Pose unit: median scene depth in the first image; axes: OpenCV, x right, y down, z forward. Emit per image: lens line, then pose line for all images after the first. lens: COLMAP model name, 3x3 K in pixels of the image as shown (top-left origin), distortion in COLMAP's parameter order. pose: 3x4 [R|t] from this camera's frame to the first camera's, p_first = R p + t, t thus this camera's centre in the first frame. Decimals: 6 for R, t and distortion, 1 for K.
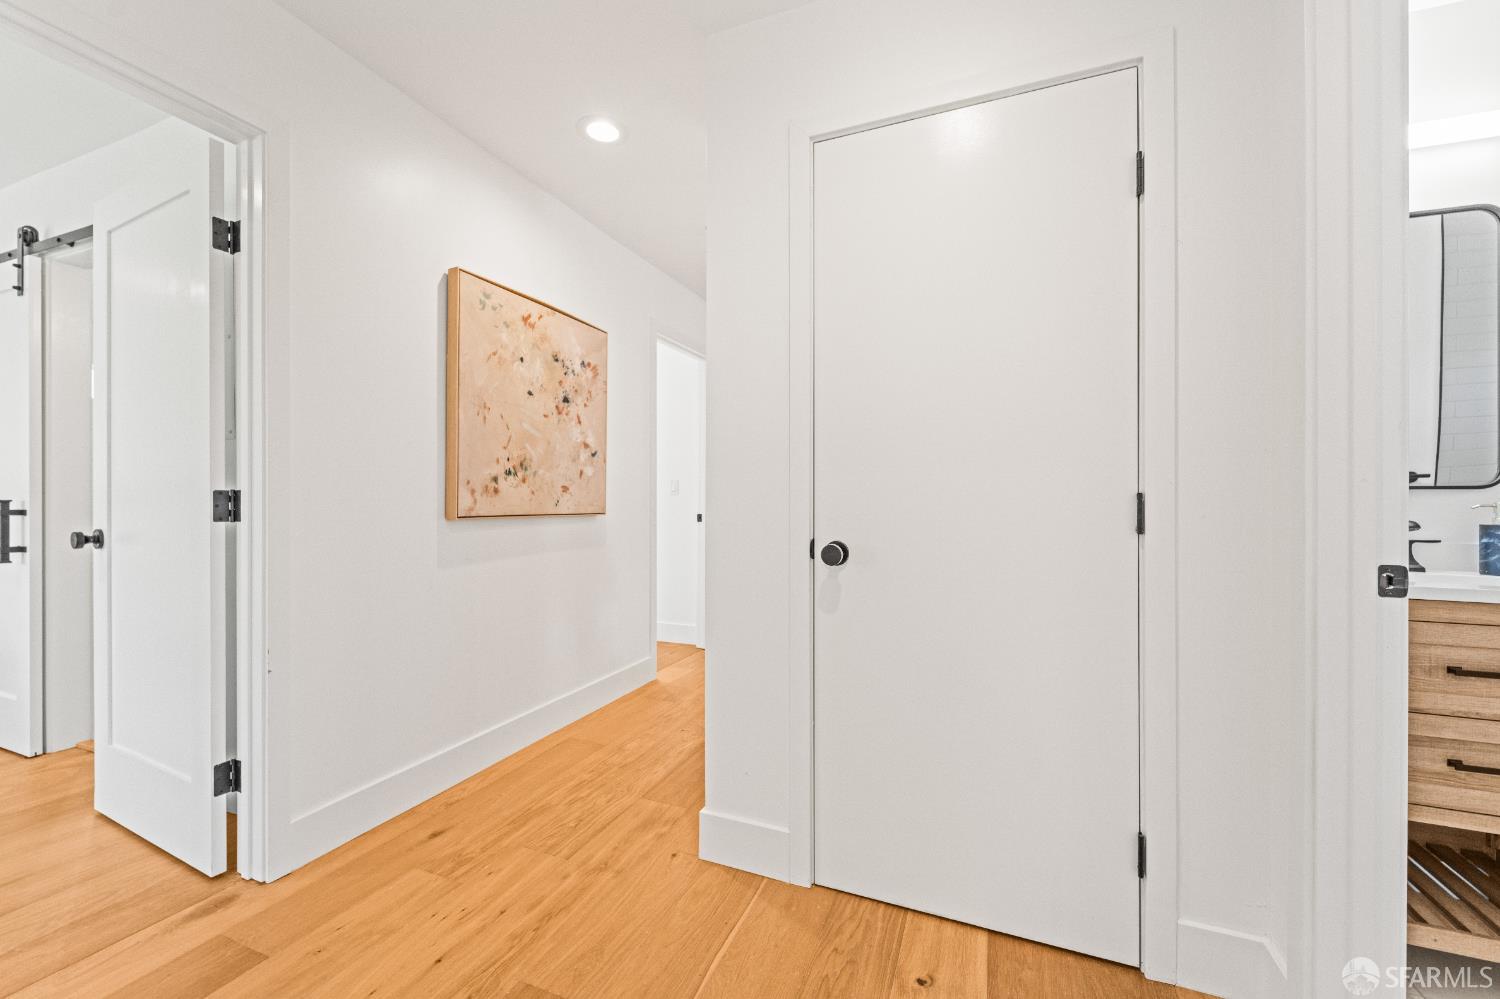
lens RADIAL K [[608.6, 0, 746.4], [0, 608.6, 497.2], [0, 0, 1]] dist [-0.000189, -0.000963]
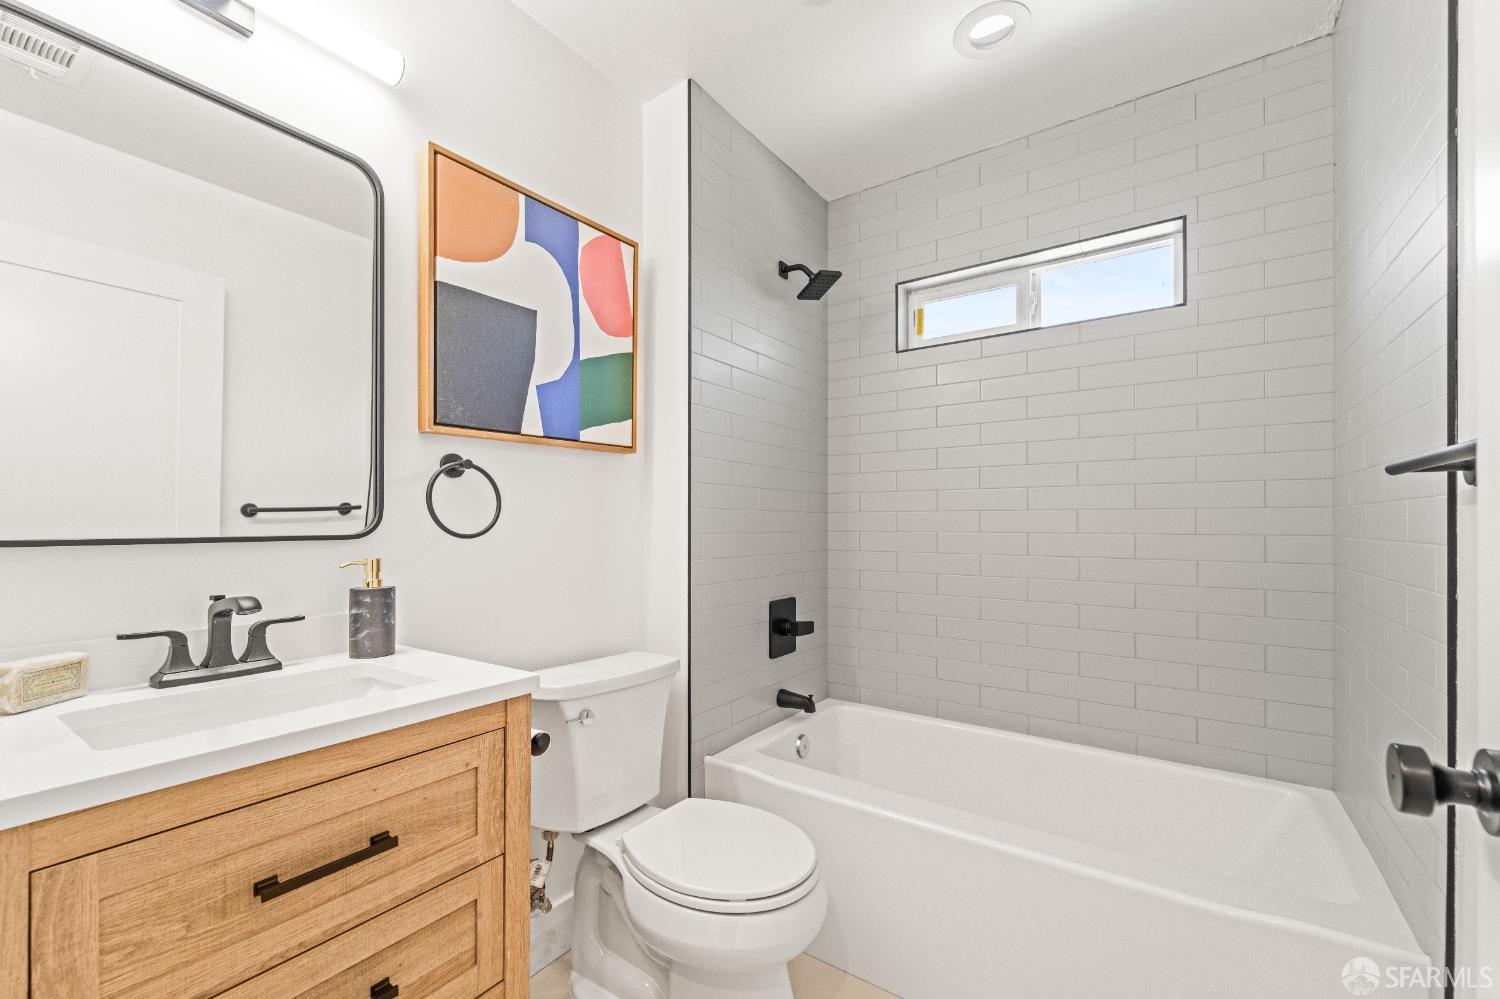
lens RADIAL K [[625.8, 0, 742.5], [0, 625.8, 515.2], [0, 0, 1]] dist [0.000482, 0.000080]
pose [[0.237757, 0.000136, 0.971325, 0.607072], [-0.000117, 1.000000, -0.000111, -0.042981], [-0.971325, -0.000088, 0.237757, 0.376769]]
